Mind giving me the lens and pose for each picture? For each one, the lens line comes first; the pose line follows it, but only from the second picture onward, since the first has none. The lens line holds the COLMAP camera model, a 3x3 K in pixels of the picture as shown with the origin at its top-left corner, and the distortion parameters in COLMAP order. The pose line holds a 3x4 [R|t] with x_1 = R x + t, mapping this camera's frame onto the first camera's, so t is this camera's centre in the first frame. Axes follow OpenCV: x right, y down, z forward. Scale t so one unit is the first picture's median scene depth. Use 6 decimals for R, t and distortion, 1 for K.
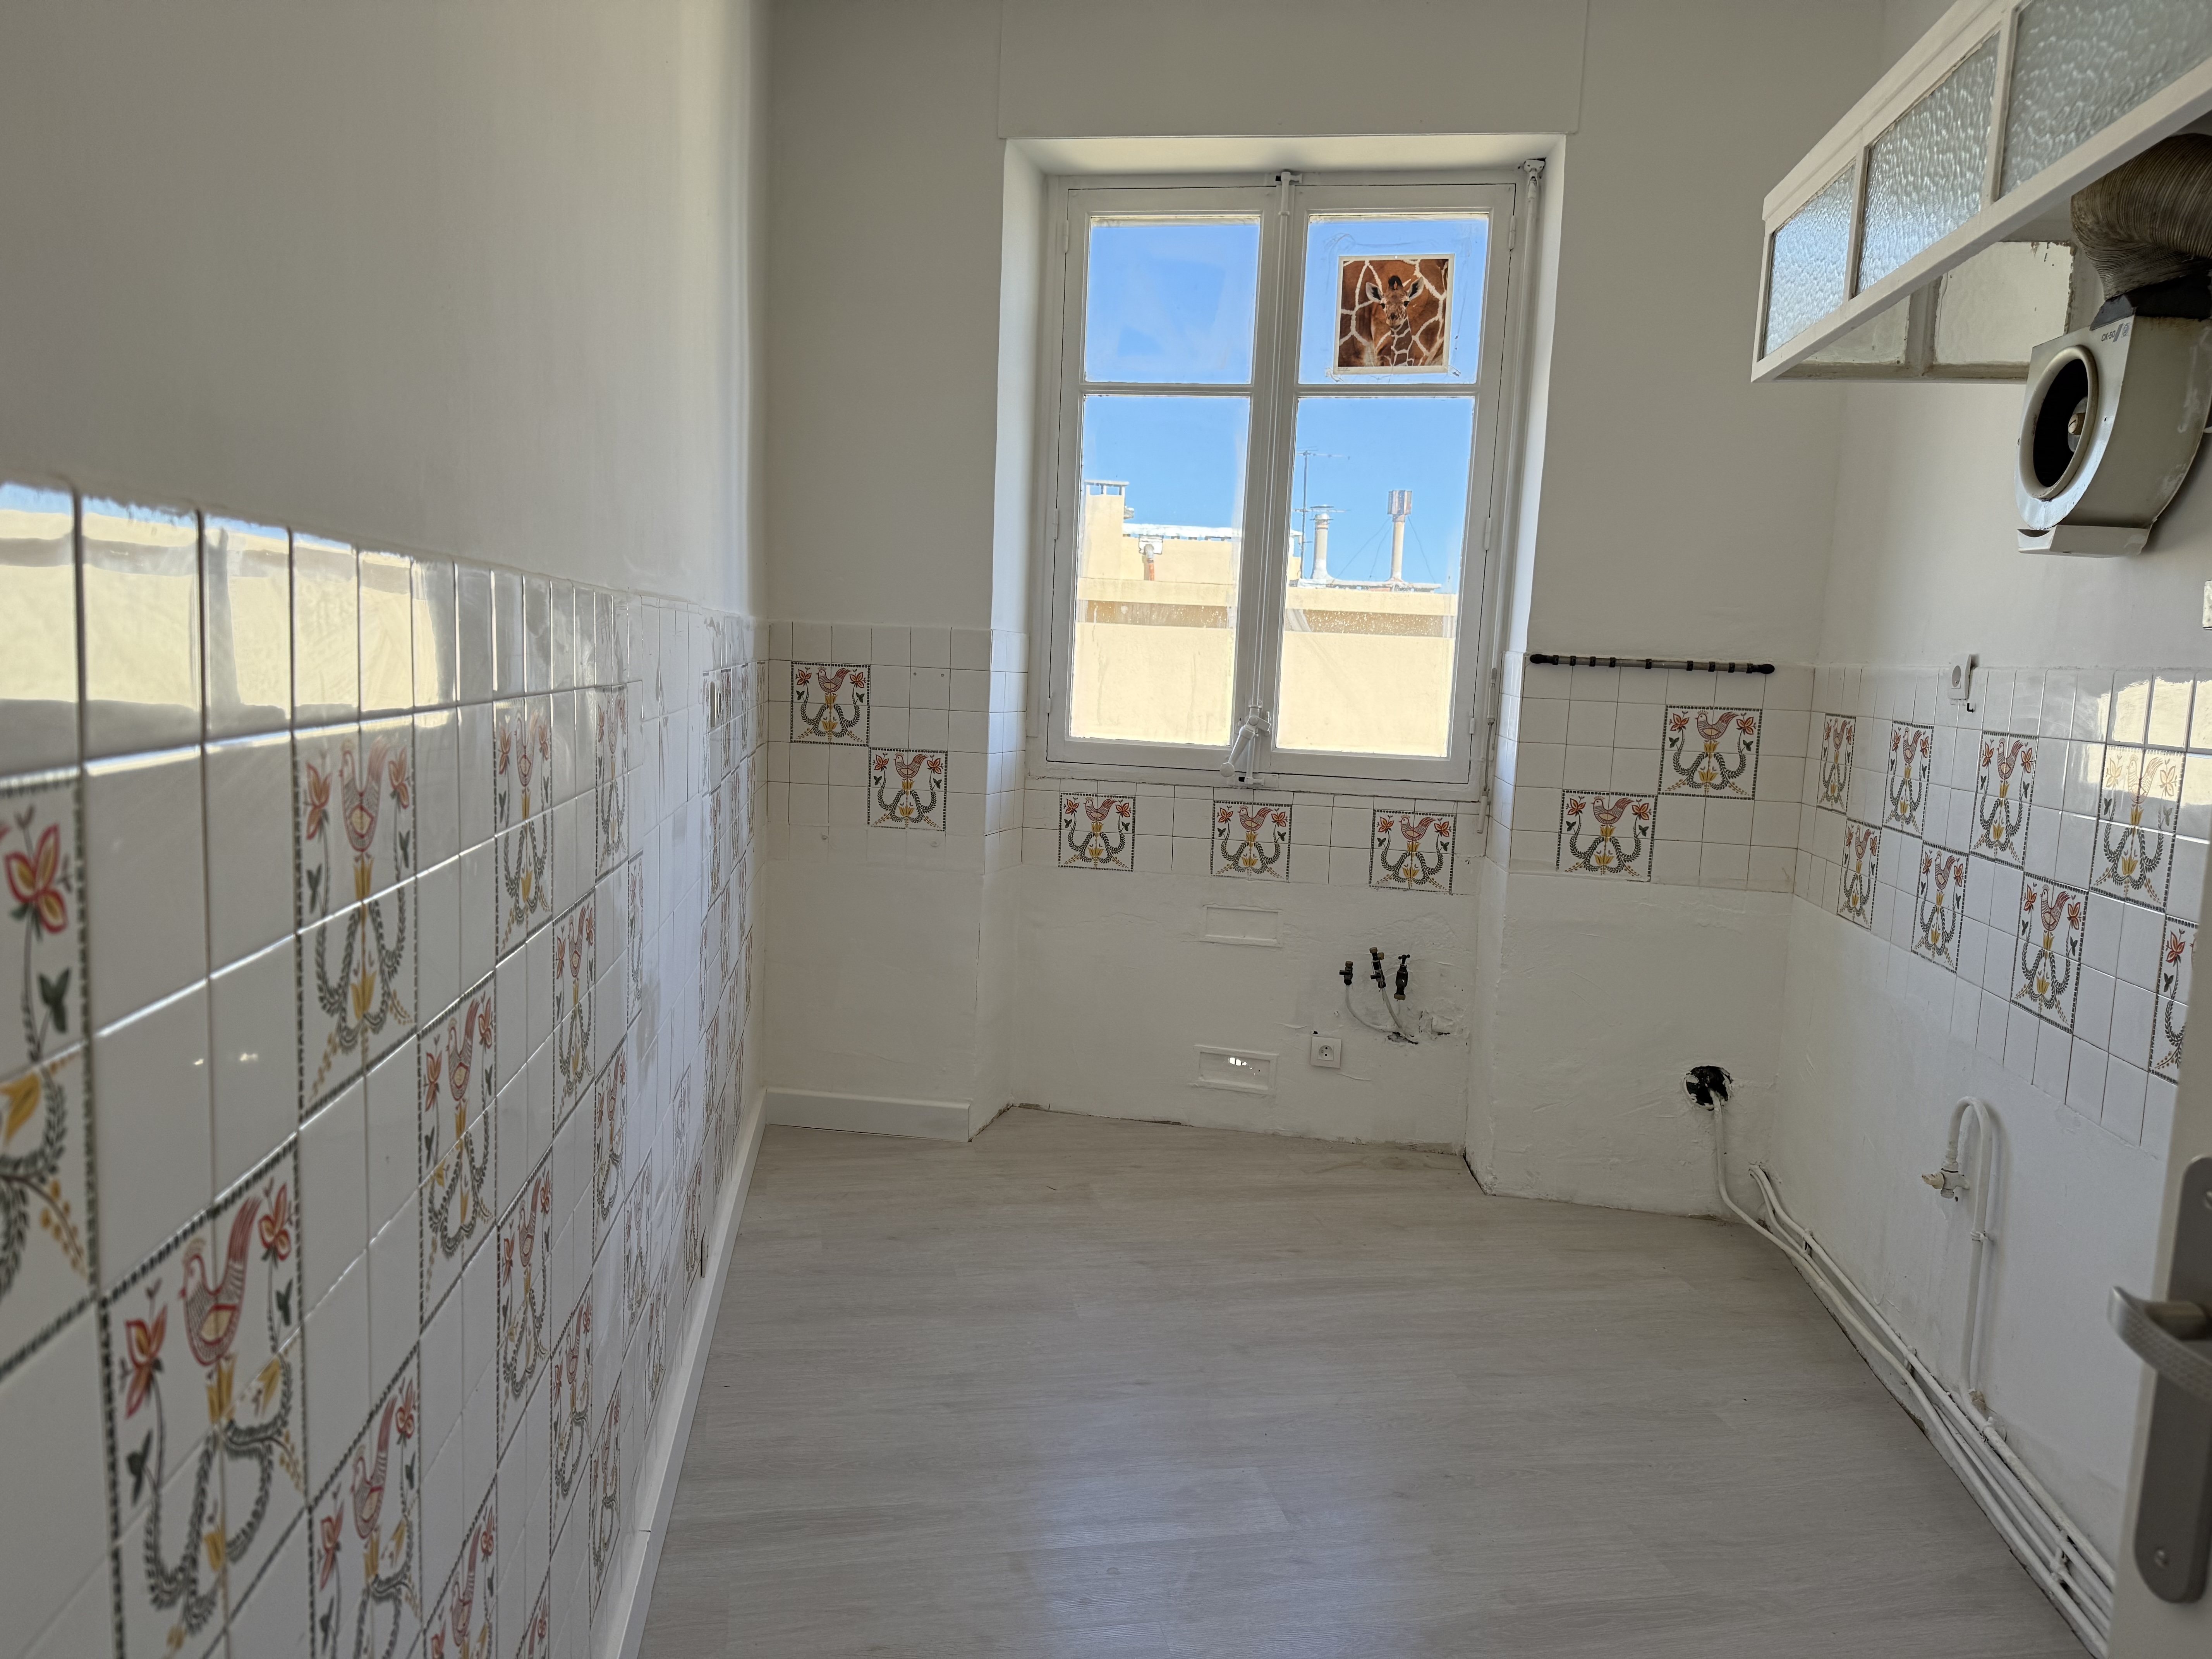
lens RADIAL K [[1605.5, 0, 1106.0], [0, 1605.5, 829.5], [0, 0, 1]] dist [0.136547, -0.187480]
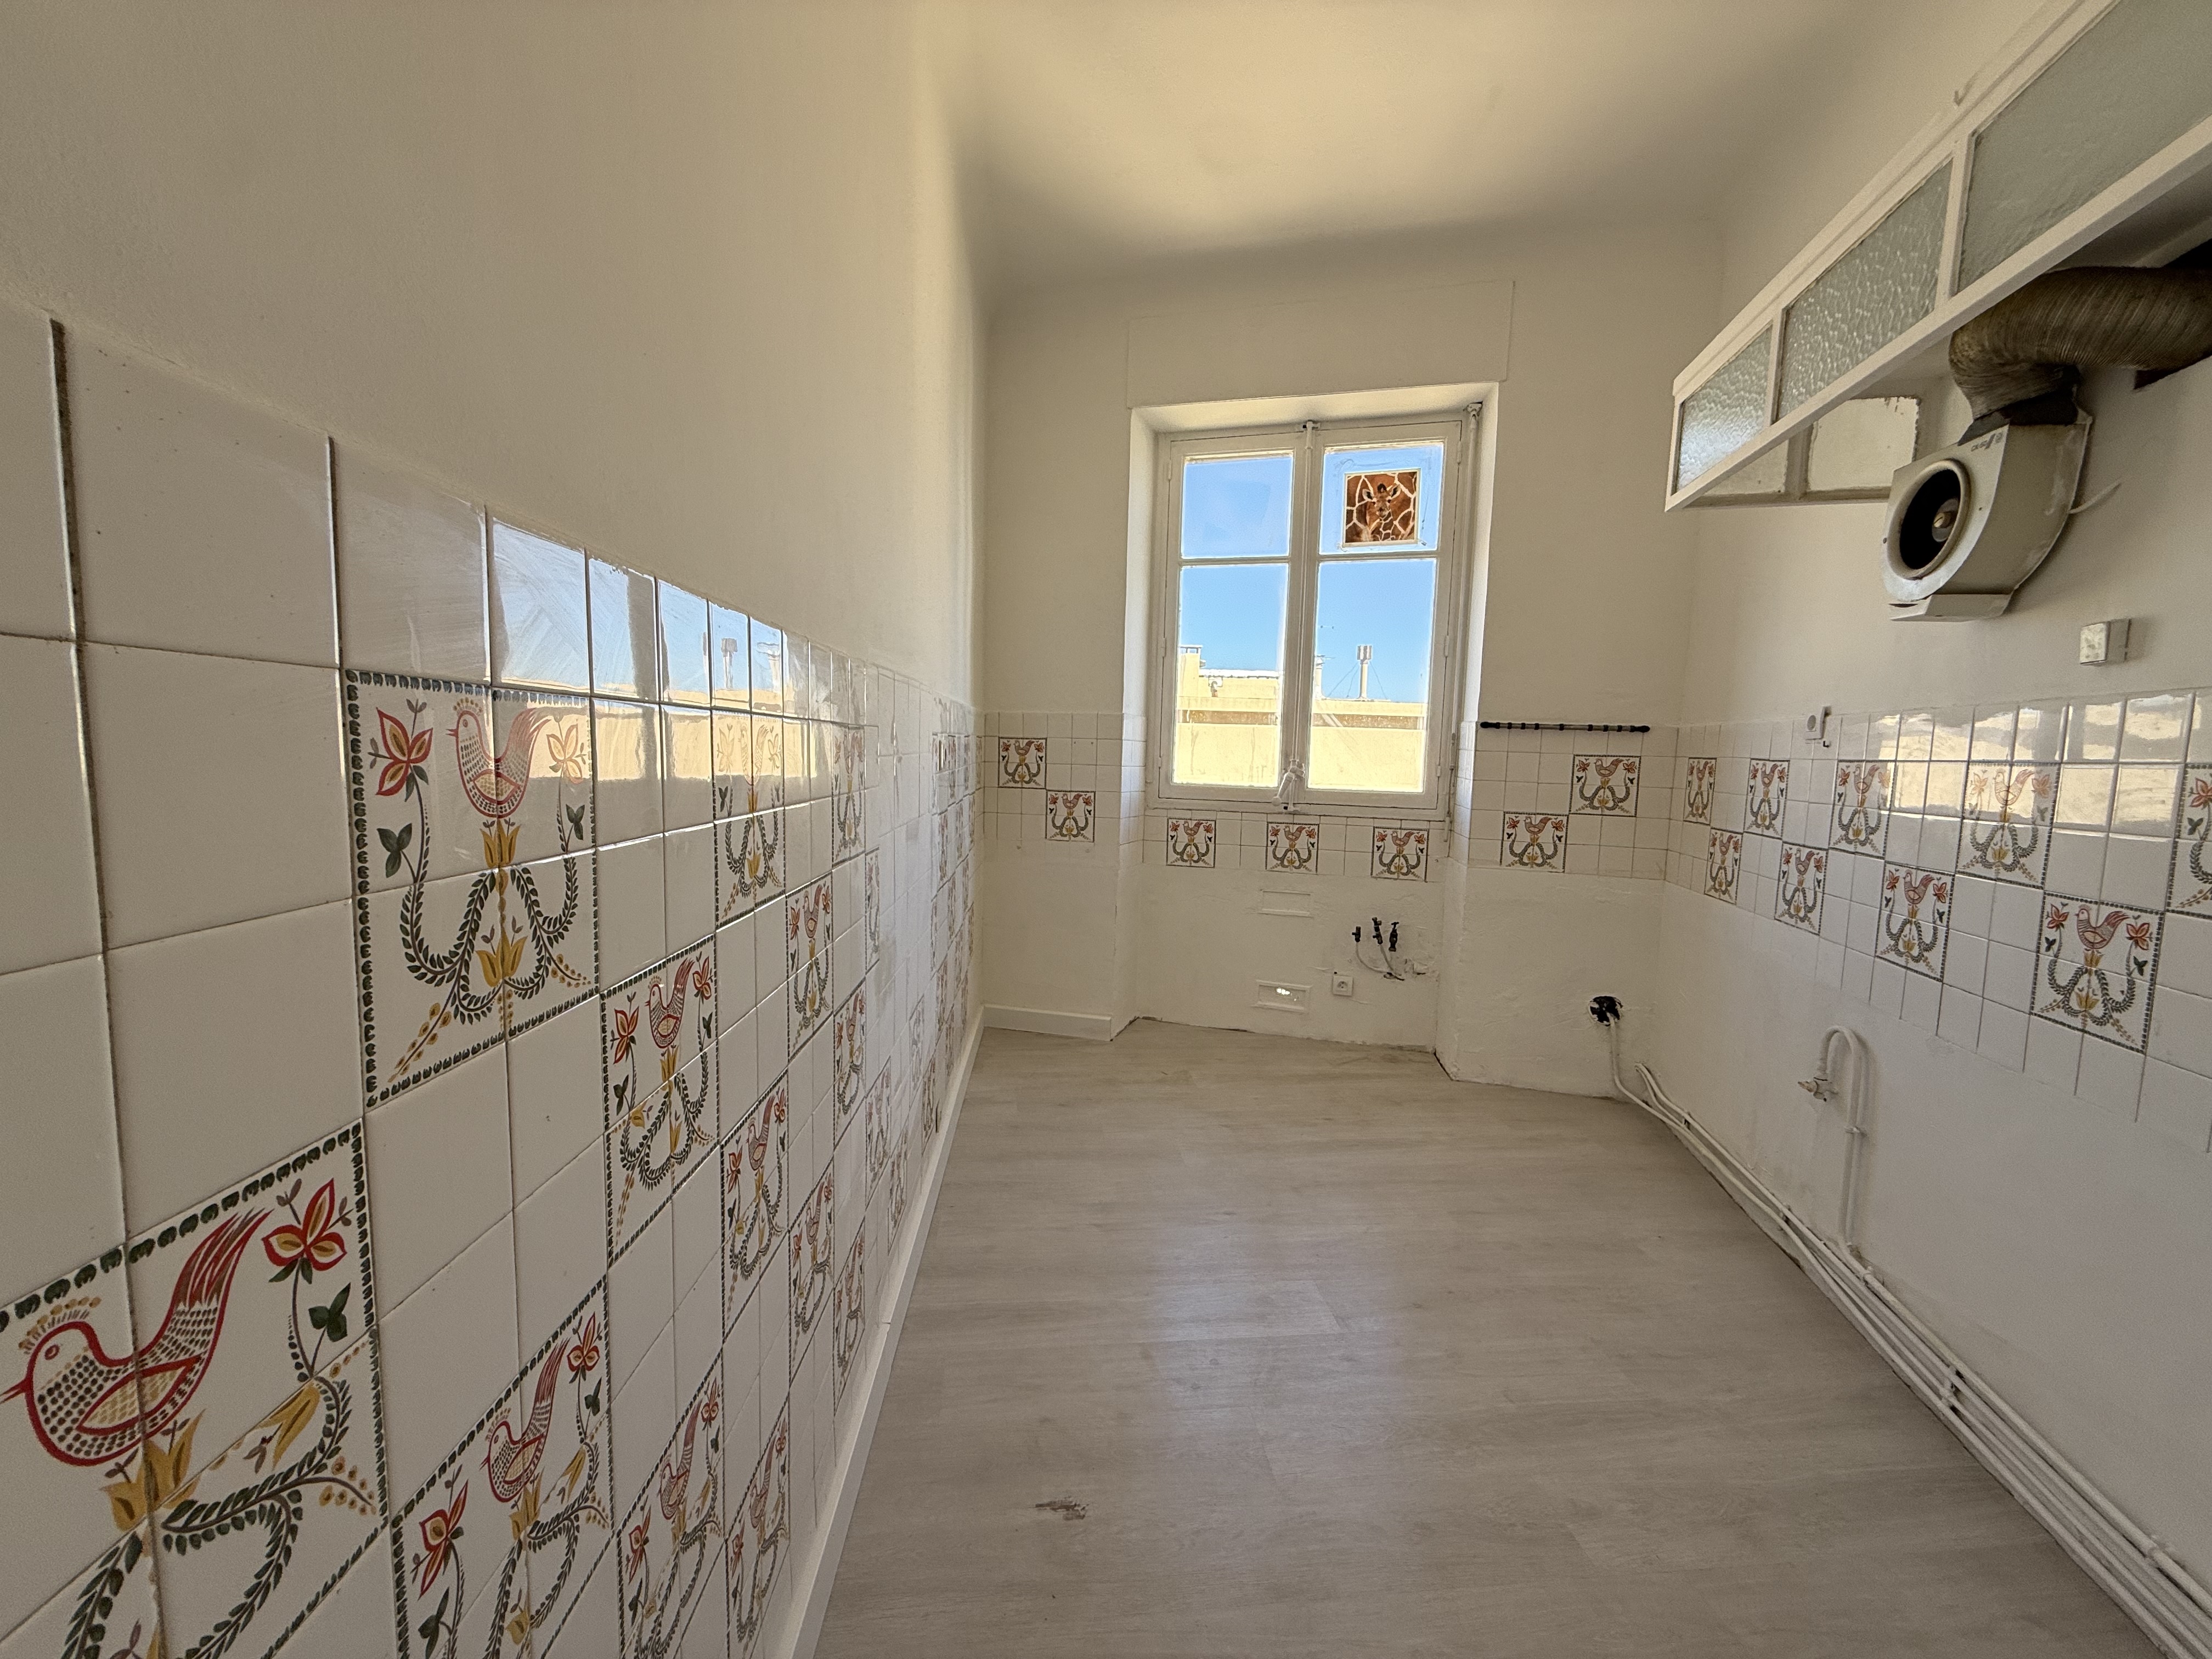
lens RADIAL K [[868.3, 0, 1106.0], [0, 868.3, 829.5], [0, 0, 1]] dist [0.001372, -0.002439]
pose [[0.995784, -0.007096, -0.091454, -0.014478], [0.004624, 0.999619, -0.027219, 0.014692], [0.091613, 0.026682, 0.995437, 0.203667]]
